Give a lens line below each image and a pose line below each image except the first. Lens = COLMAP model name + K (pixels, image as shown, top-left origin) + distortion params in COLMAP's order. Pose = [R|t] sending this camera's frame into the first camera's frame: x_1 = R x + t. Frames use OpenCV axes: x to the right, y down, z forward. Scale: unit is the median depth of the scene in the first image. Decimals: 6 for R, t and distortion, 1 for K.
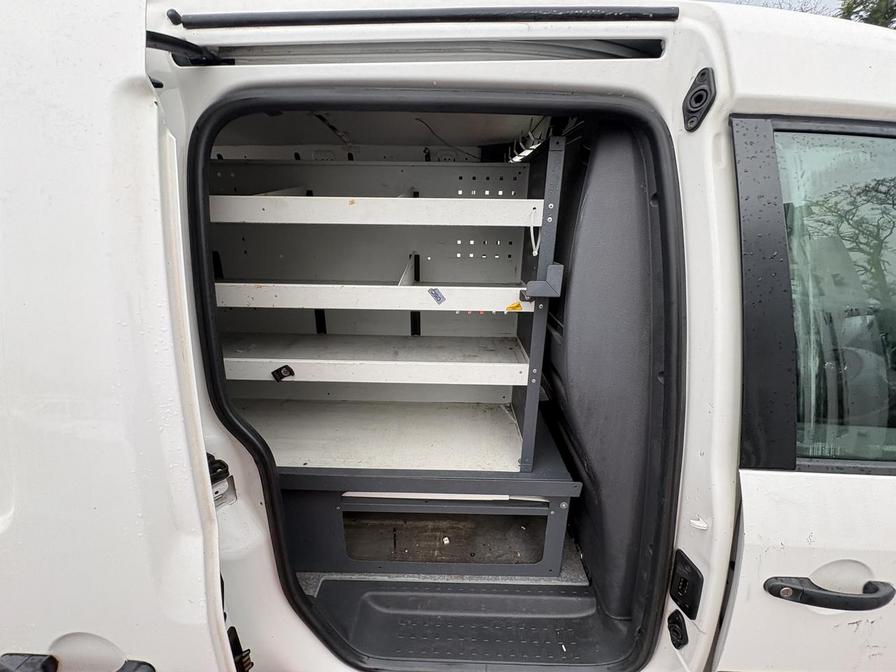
lens RADIAL K [[356.0, 0, 446.0], [0, 356.0, 336.4], [0, 0, 1]] dist [0.000743, -0.000317]
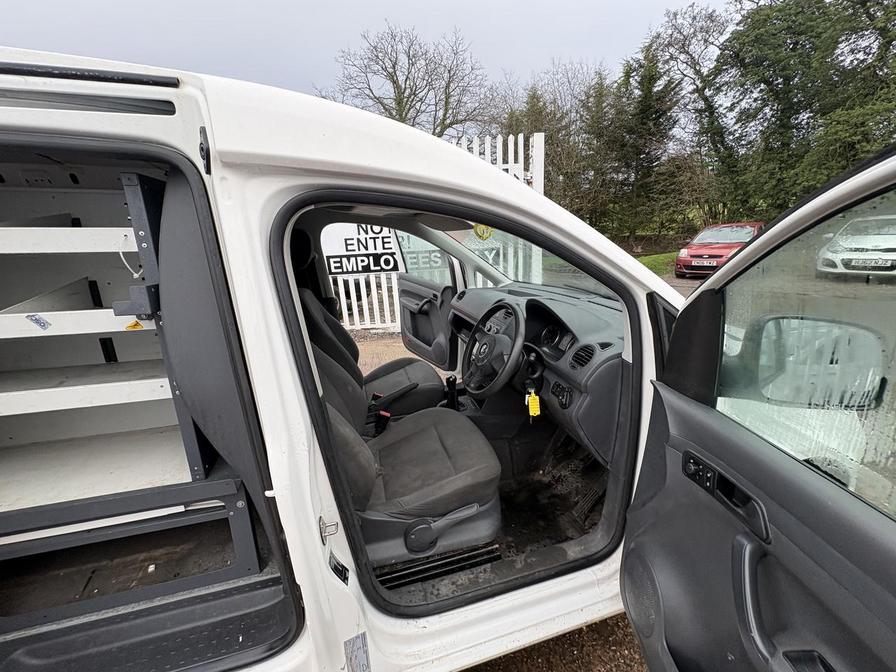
lens RADIAL K [[356.0, 0, 448.4], [0, 356.0, 332.1], [0, 0, 1]] dist [0.000743, -0.000317]
pose [[0.956410, -0.093353, 0.276703, 0.665934], [0.107842, 0.993457, -0.037585, 0.065108], [-0.271384, 0.065787, 0.960220, -0.233917]]
